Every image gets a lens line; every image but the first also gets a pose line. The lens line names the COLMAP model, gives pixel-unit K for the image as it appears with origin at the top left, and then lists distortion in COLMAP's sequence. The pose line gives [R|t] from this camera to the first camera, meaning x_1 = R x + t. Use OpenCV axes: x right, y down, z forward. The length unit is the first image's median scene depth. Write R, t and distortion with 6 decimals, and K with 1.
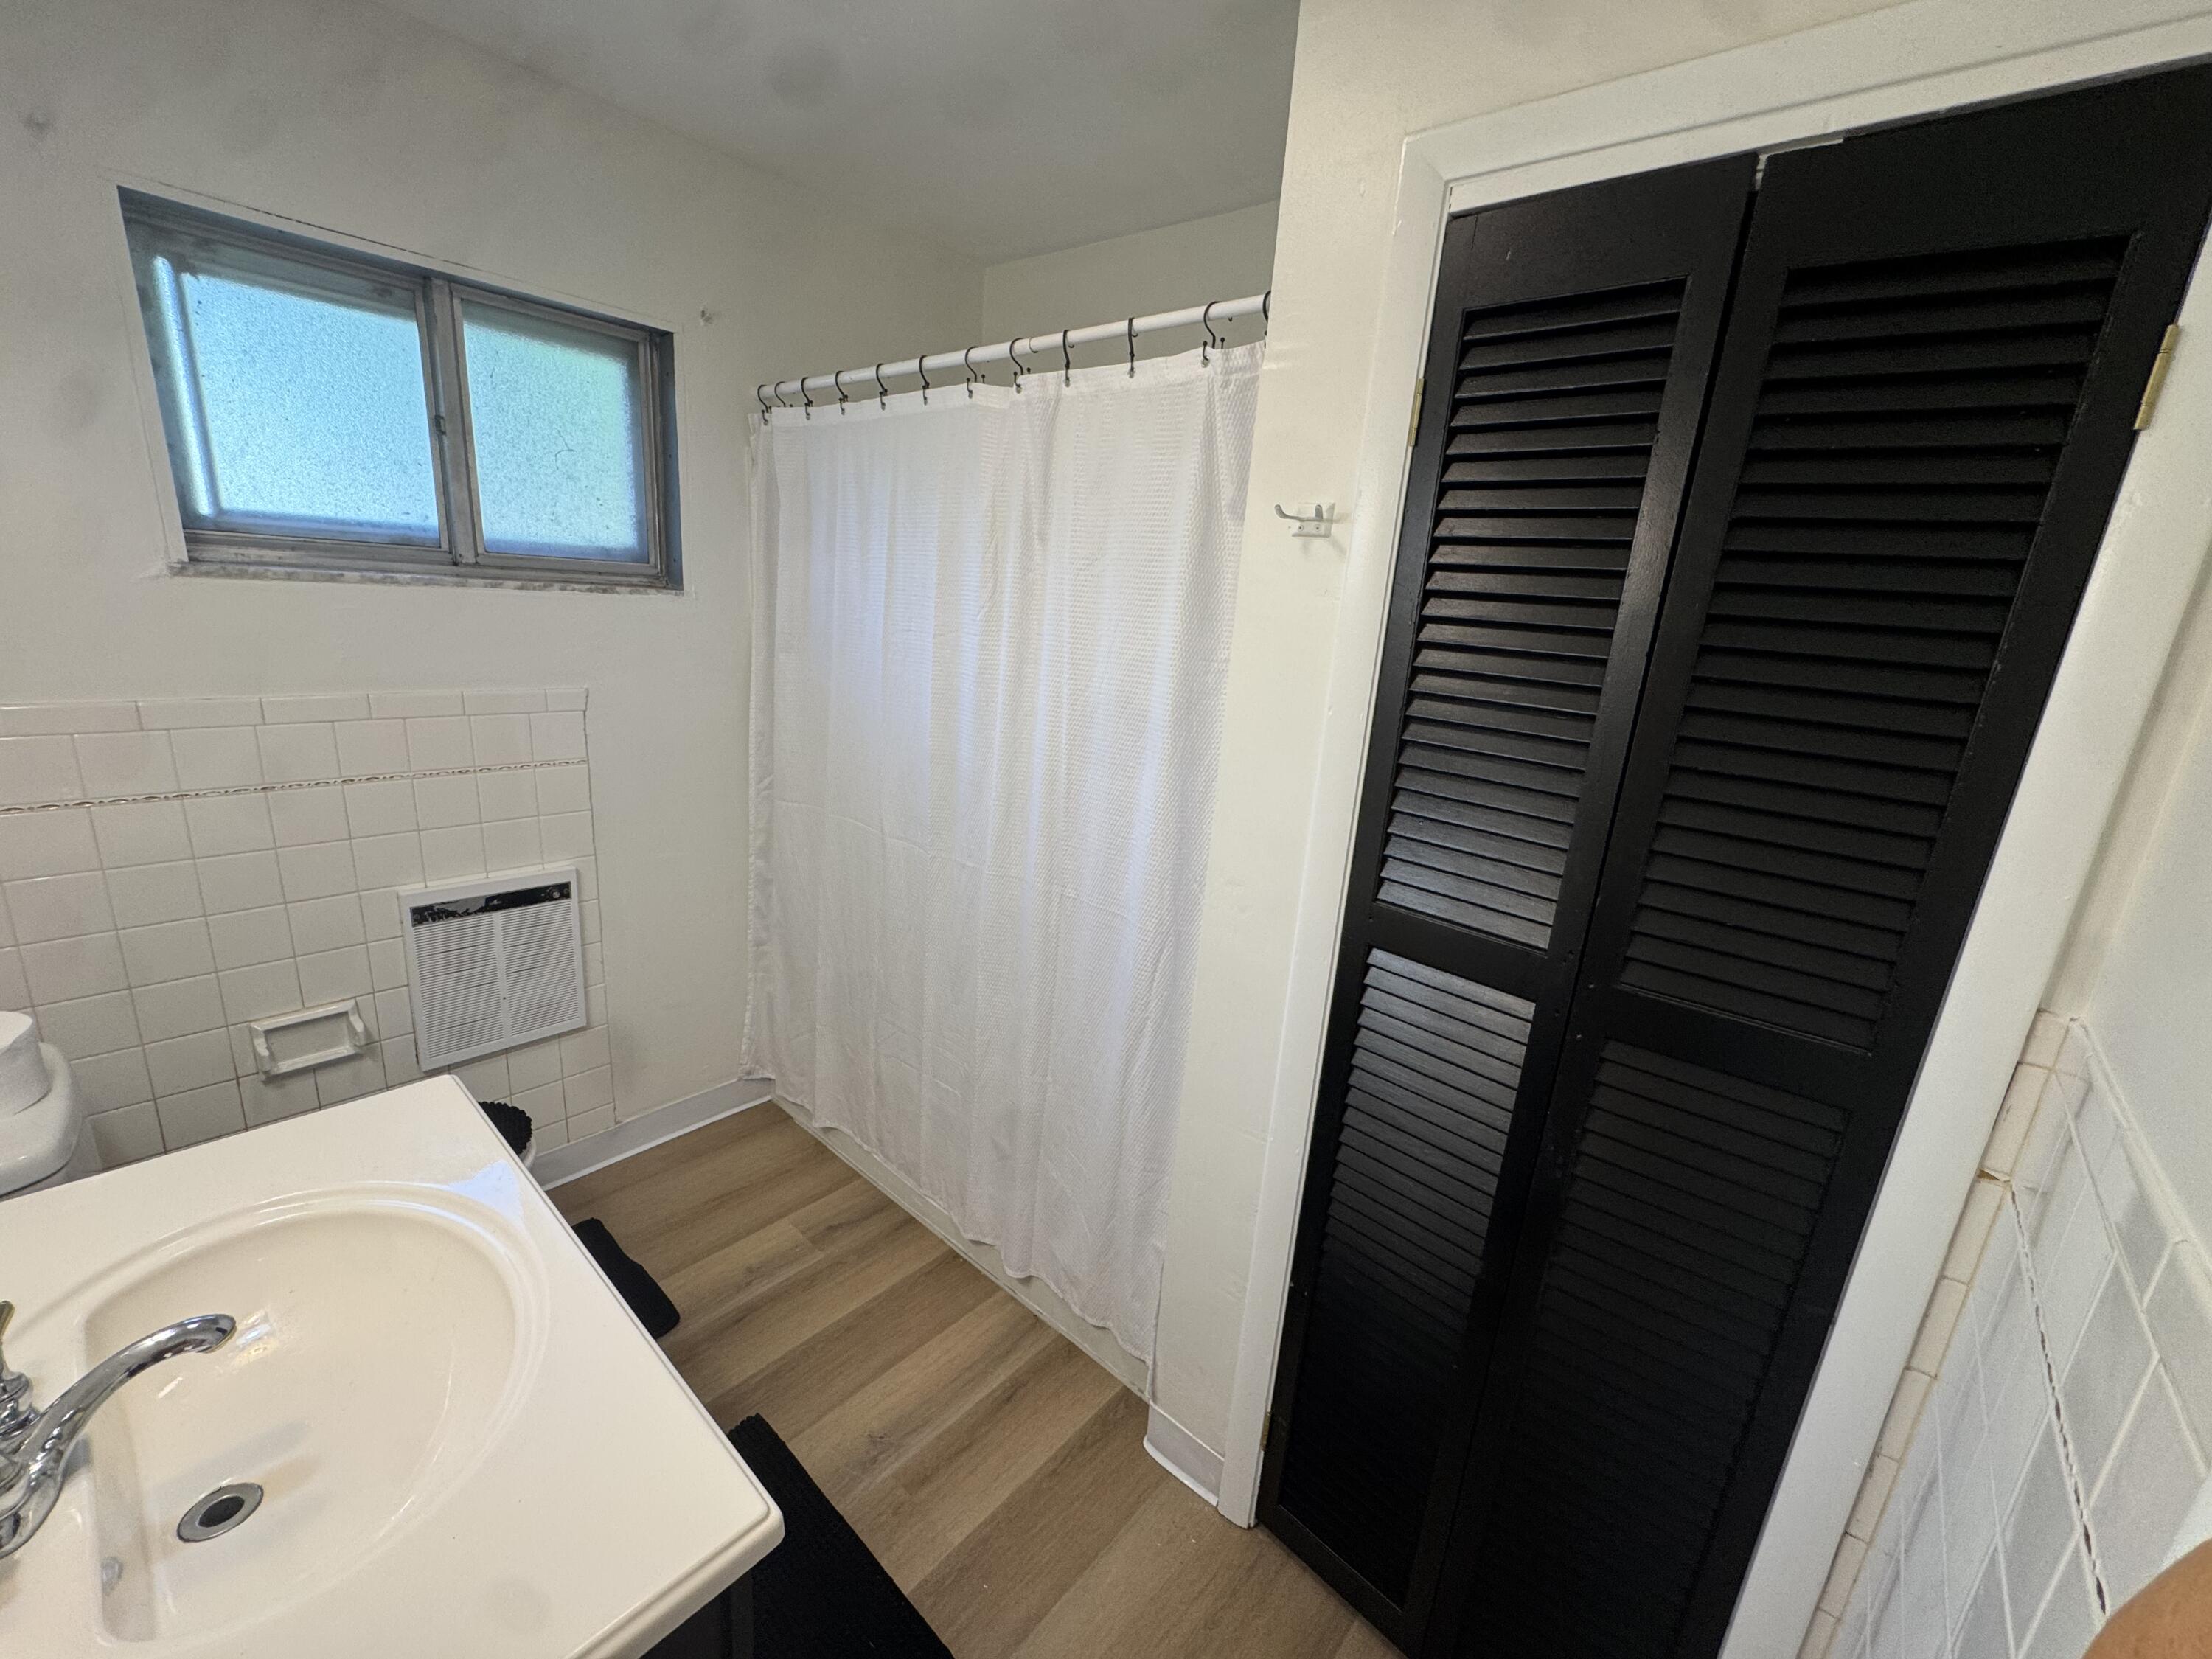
lens RADIAL K [[885.7, 0, 1101.6], [0, 885.7, 827.1], [0, 0, 1]] dist [-0.003654, 0.000200]
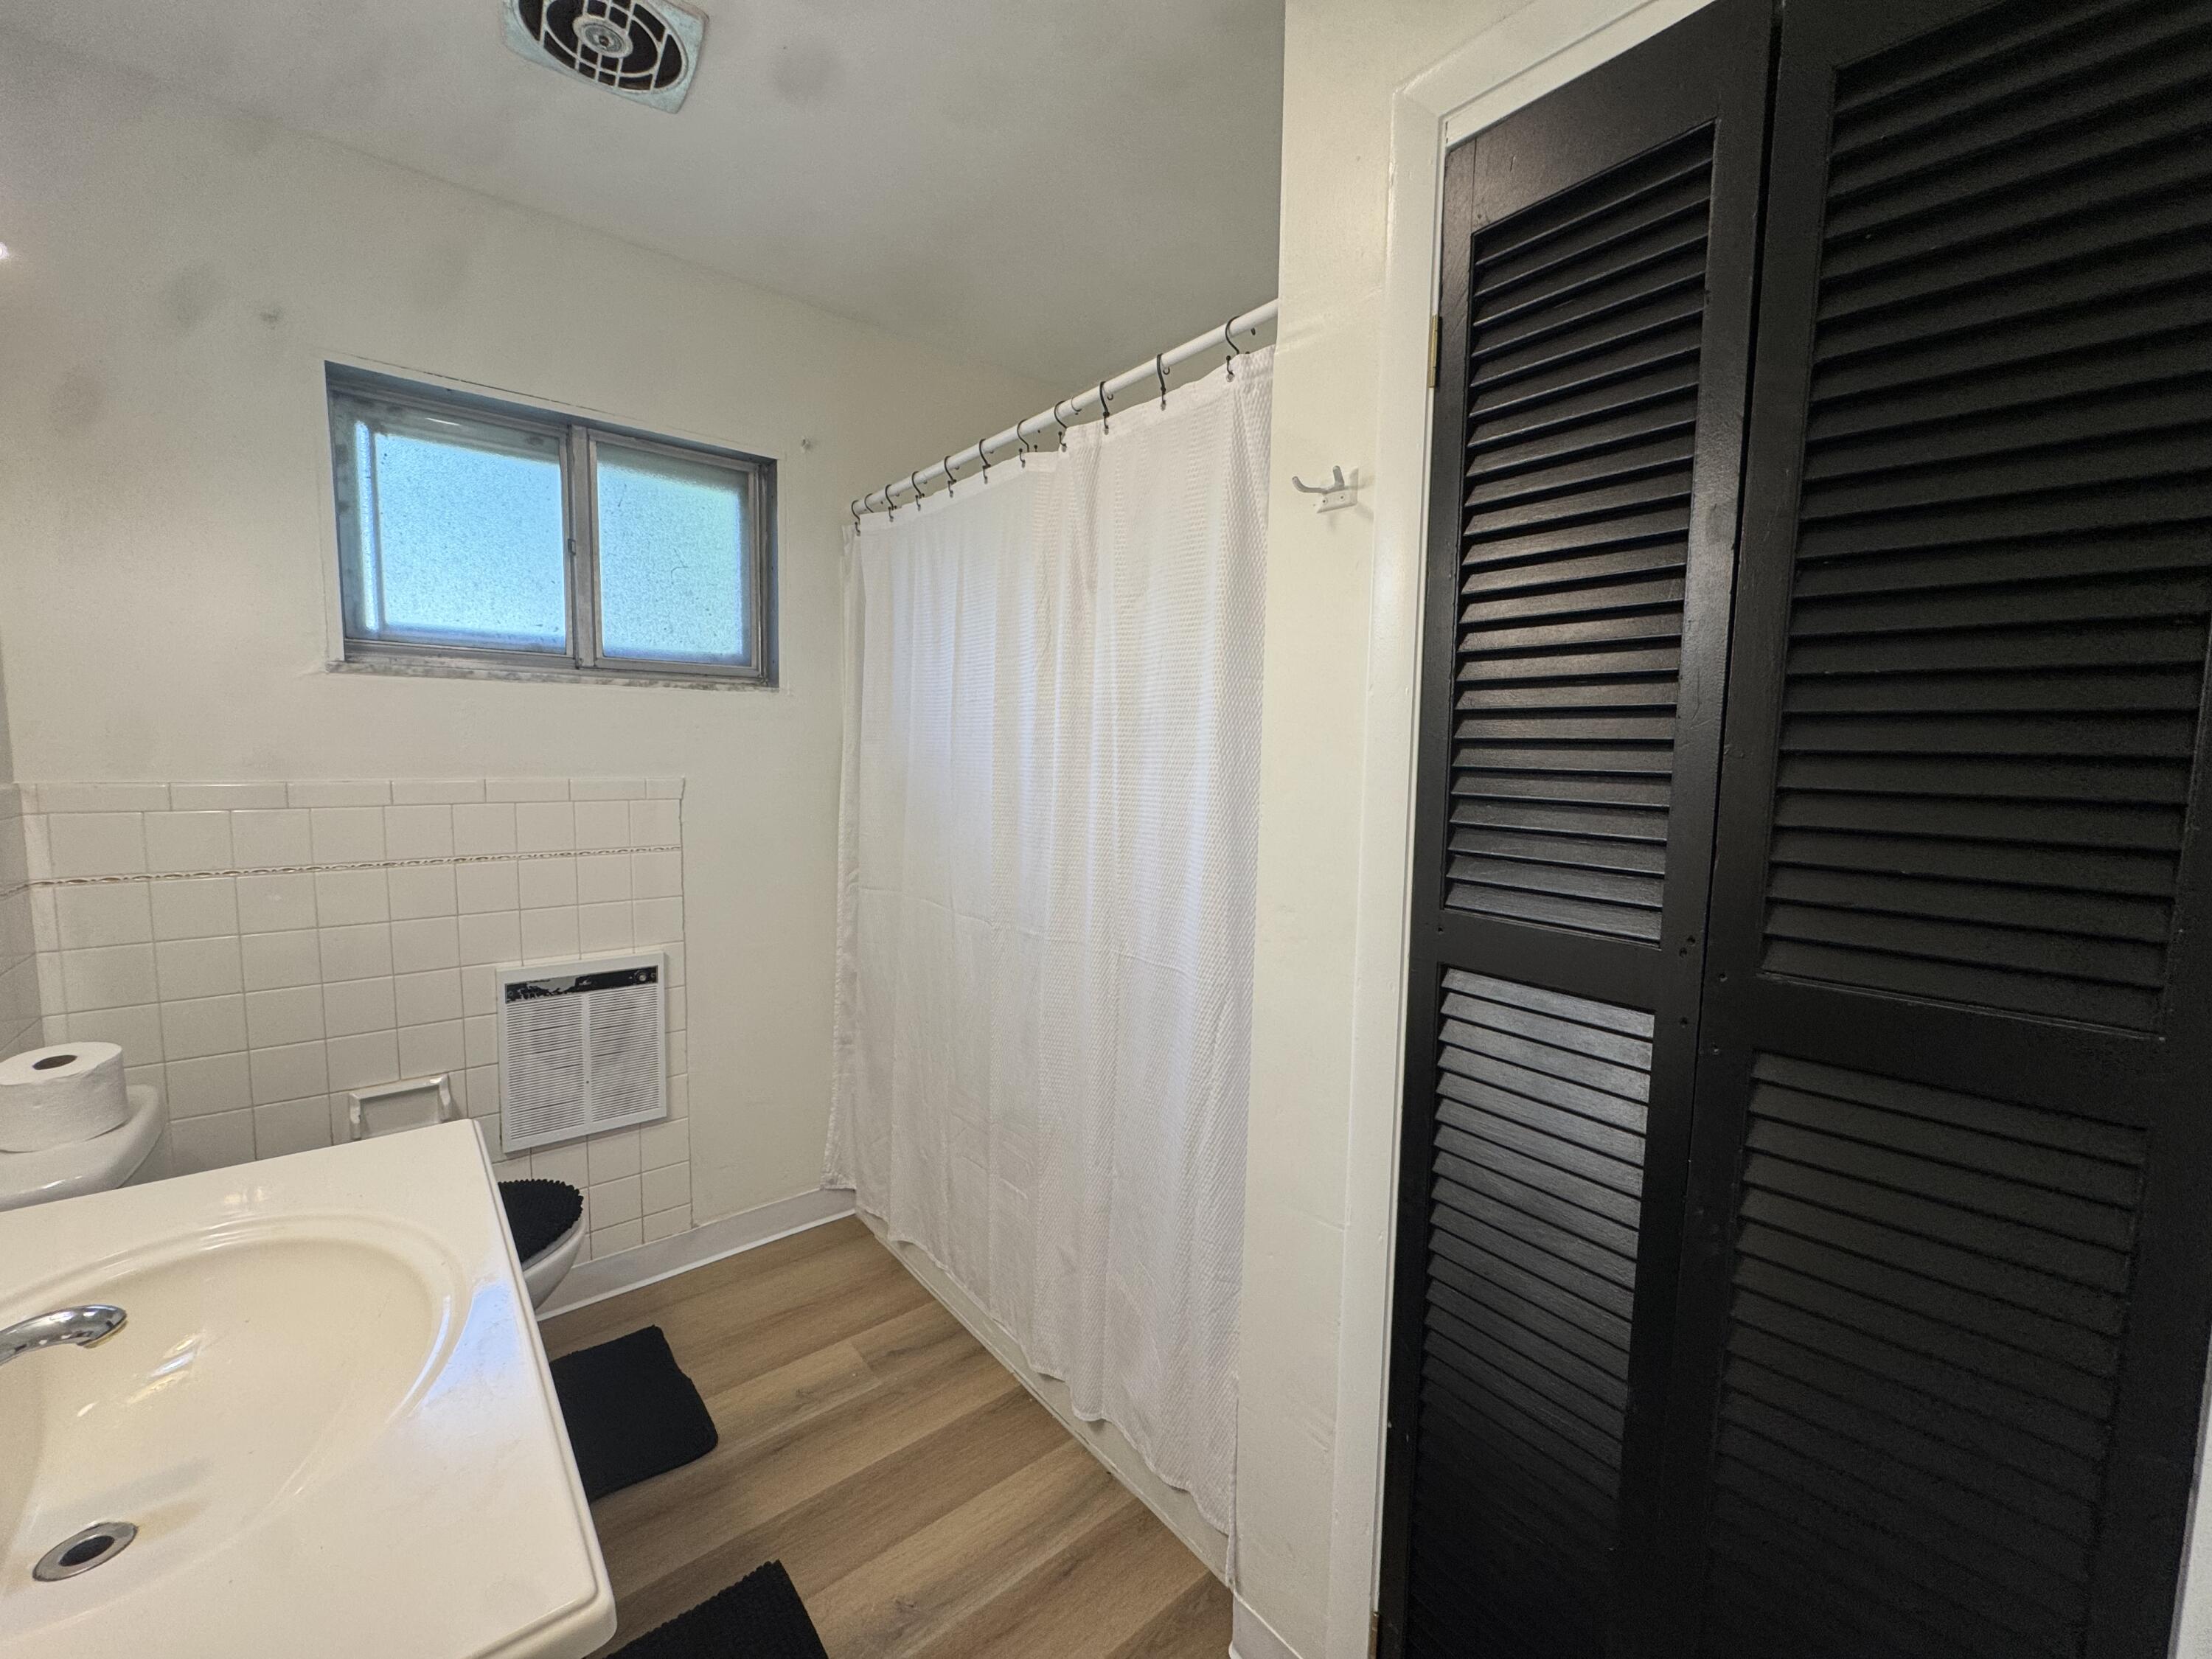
lens RADIAL K [[885.7, 0, 1101.6], [0, 885.7, 827.1], [0, 0, 1]] dist [-0.003654, 0.000200]
pose [[0.985046, -0.041200, -0.167295, 0.090828], [0.011606, 0.984650, -0.174155, 0.100847], [0.171902, 0.169609, 0.970403, 0.083954]]
